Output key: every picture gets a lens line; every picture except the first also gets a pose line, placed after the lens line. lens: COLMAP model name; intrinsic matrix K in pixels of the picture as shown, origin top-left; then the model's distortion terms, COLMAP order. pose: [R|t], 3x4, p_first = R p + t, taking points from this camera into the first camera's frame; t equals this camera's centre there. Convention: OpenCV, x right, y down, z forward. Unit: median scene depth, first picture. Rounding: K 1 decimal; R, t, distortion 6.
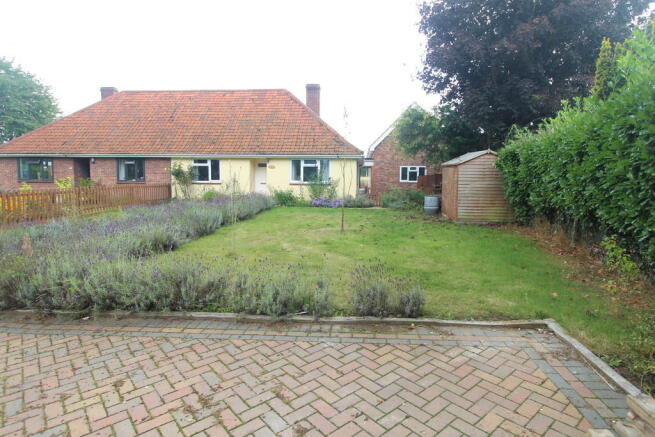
lens RADIAL K [[377.6, 0, 326.7], [0, 377.6, 214.8], [0, 0, 1]] dist [0.006922, 0.002149]
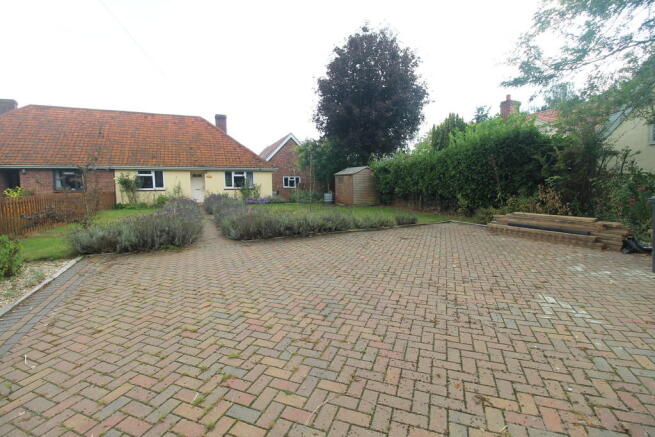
lens RADIAL K [[309.5, 0, 328.7], [0, 309.5, 221.8], [0, 0, 1]] dist [-0.001582, -0.001128]
pose [[0.889257, -0.068938, 0.452182, -0.269865], [0.063605, 0.997610, 0.027008, 0.029155], [-0.452963, 0.004744, 0.891517, -0.163667]]
